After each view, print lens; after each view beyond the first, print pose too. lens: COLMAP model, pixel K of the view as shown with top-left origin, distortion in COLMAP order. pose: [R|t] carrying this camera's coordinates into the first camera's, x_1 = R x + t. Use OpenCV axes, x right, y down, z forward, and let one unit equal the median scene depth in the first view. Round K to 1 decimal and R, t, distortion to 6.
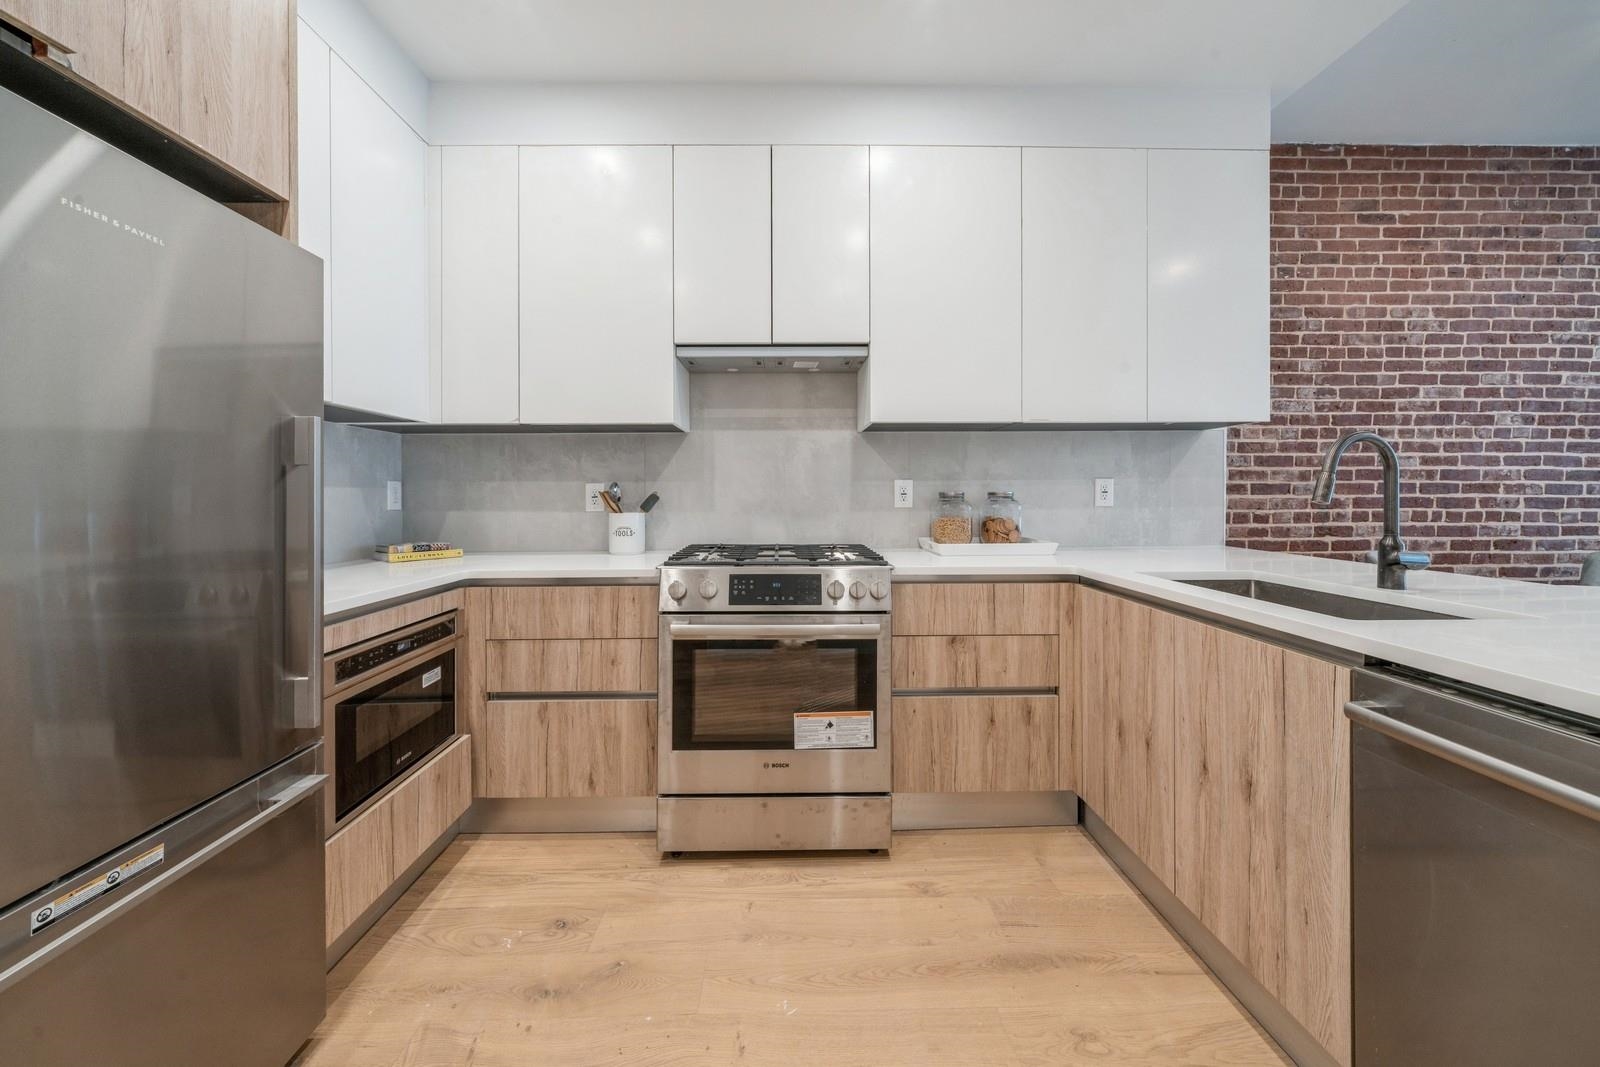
lens RADIAL K [[545.5, 0, 713.1], [0, 545.5, 495.9], [0, 0, 1]] dist [-0.004320, 0.001177]
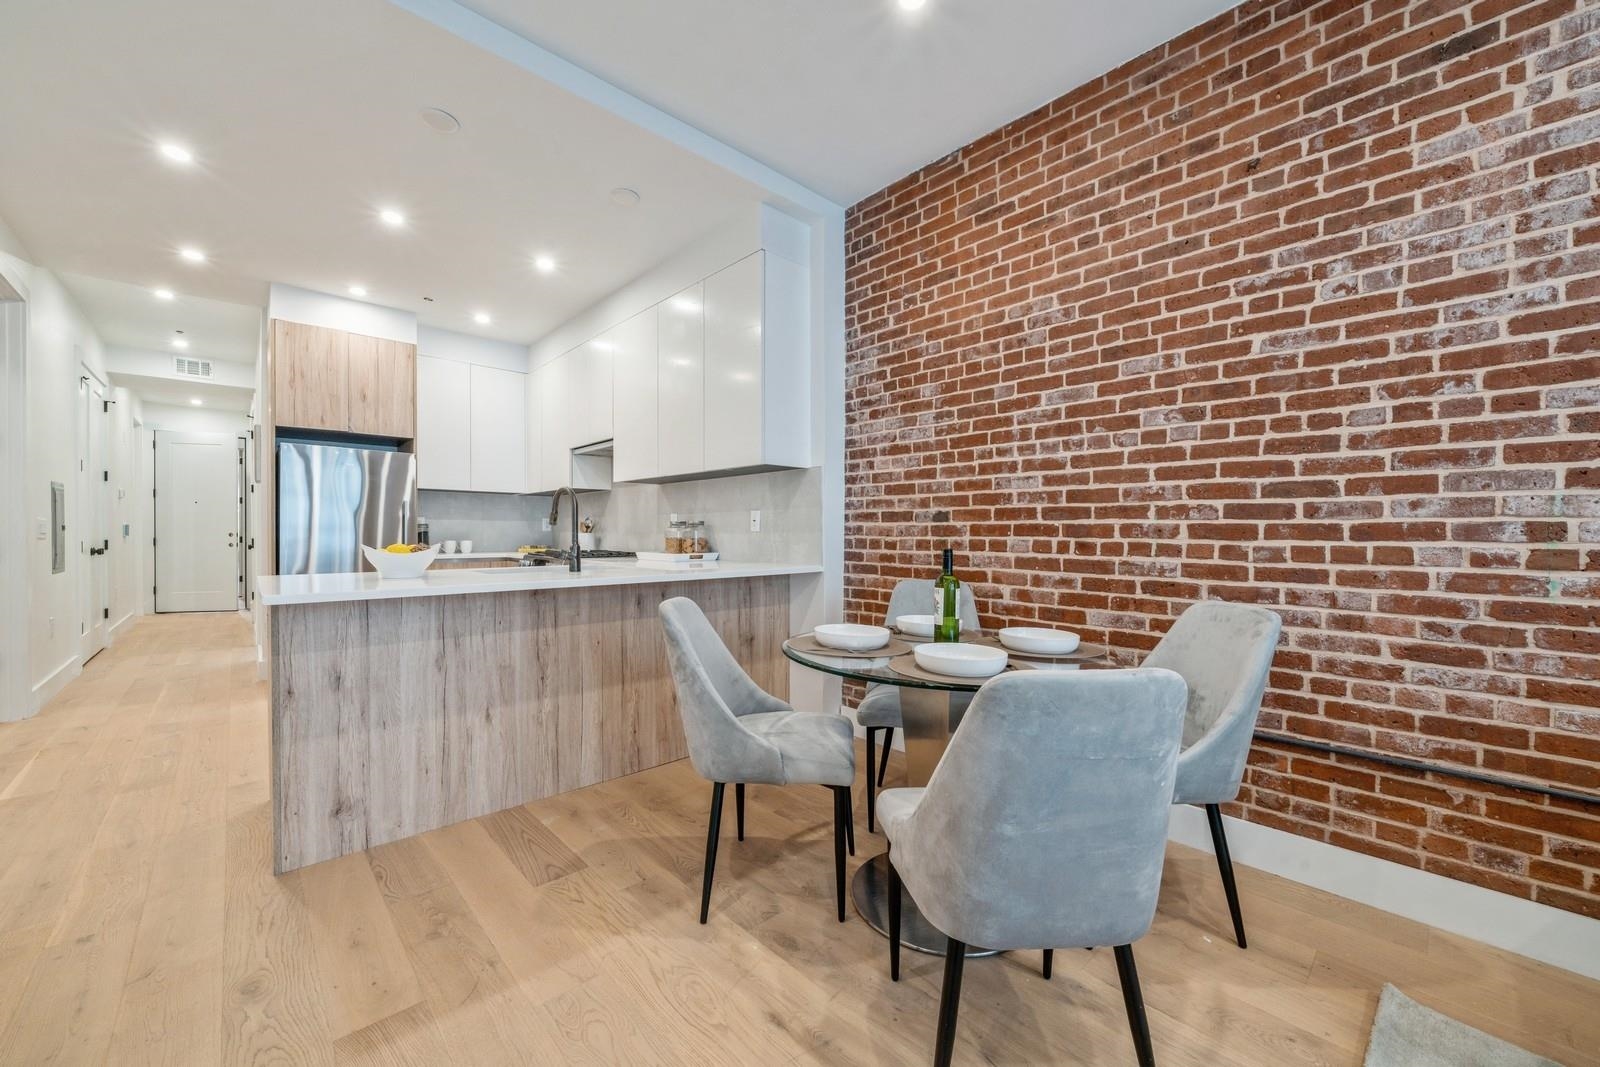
lens RADIAL K [[600.0, 0, 801.2], [0, 600.0, 536.9], [0, 0, 1]] dist [-0.002925, -0.000303]
pose [[0.675262, 0.012341, -0.737475, 1.743006], [-0.004226, 0.999908, 0.012862, 0.012171], [0.737566, -0.005569, 0.675252, 0.094047]]
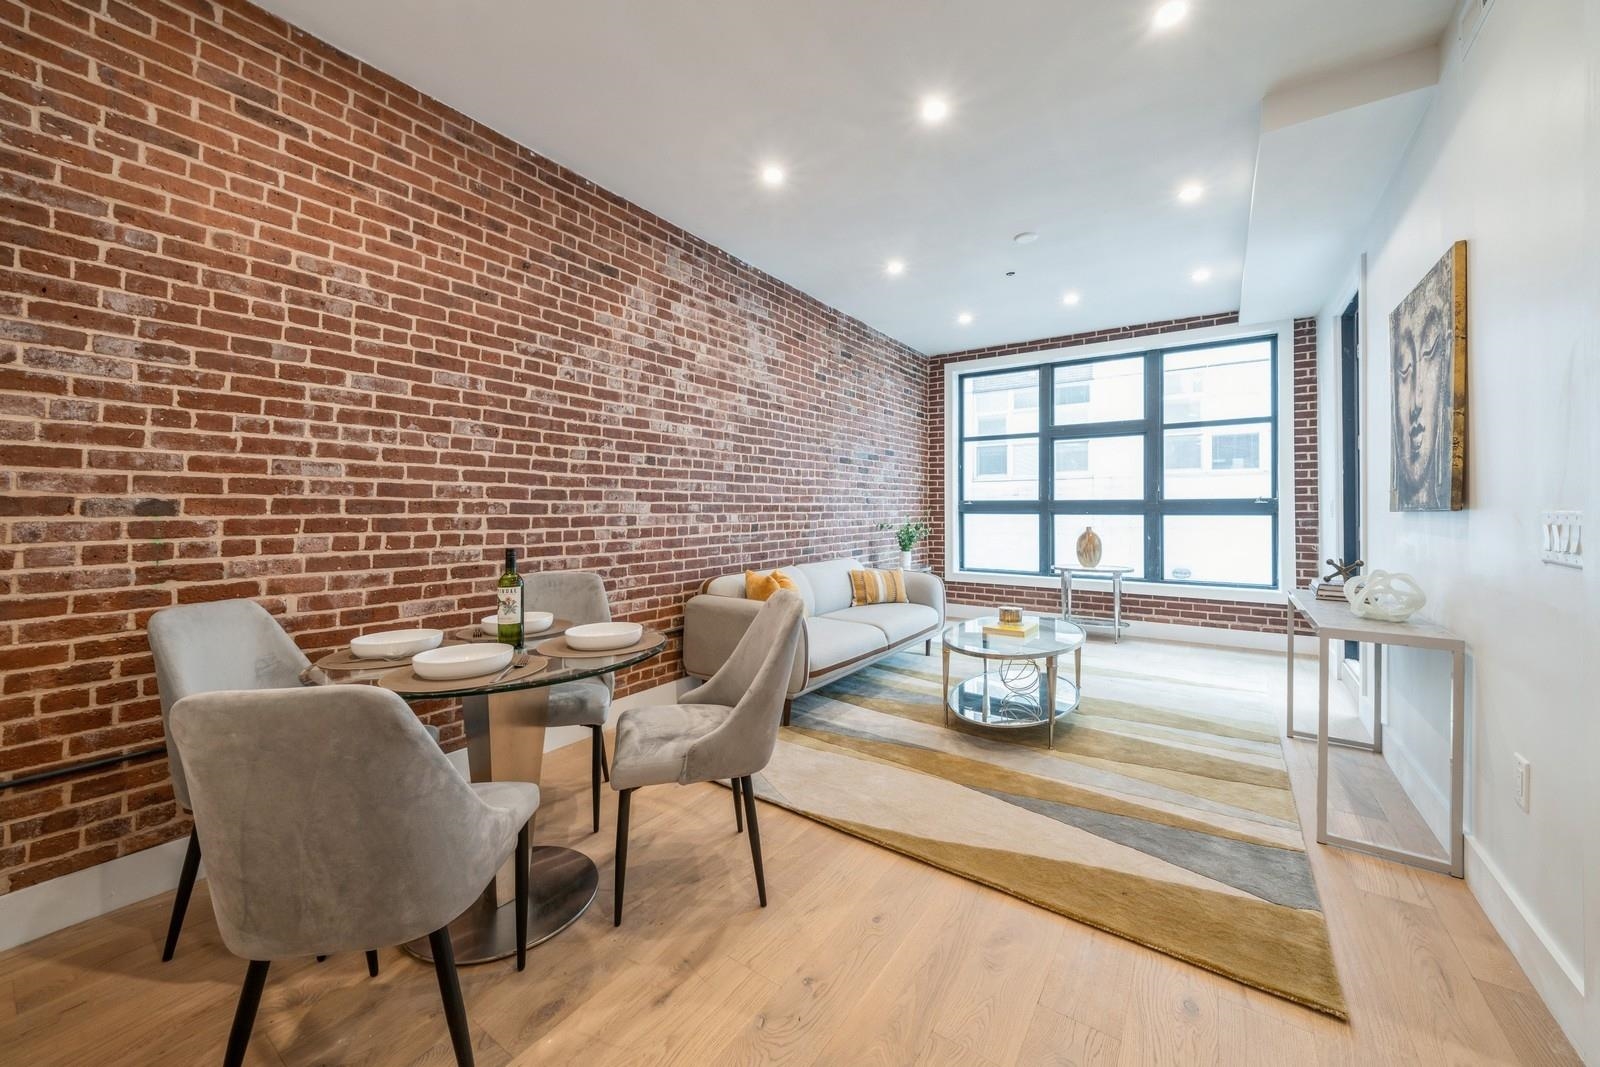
lens RADIAL K [[600.0, 0, 797.9], [0, 600.0, 506.4], [0, 0, 1]] dist [-0.002925, -0.000303]
pose [[0.584643, 0.007012, 0.811260, 0.996800], [-0.001731, 0.999971, -0.007395, -0.009106], [-0.811289, 0.002919, 0.584639, 0.004850]]
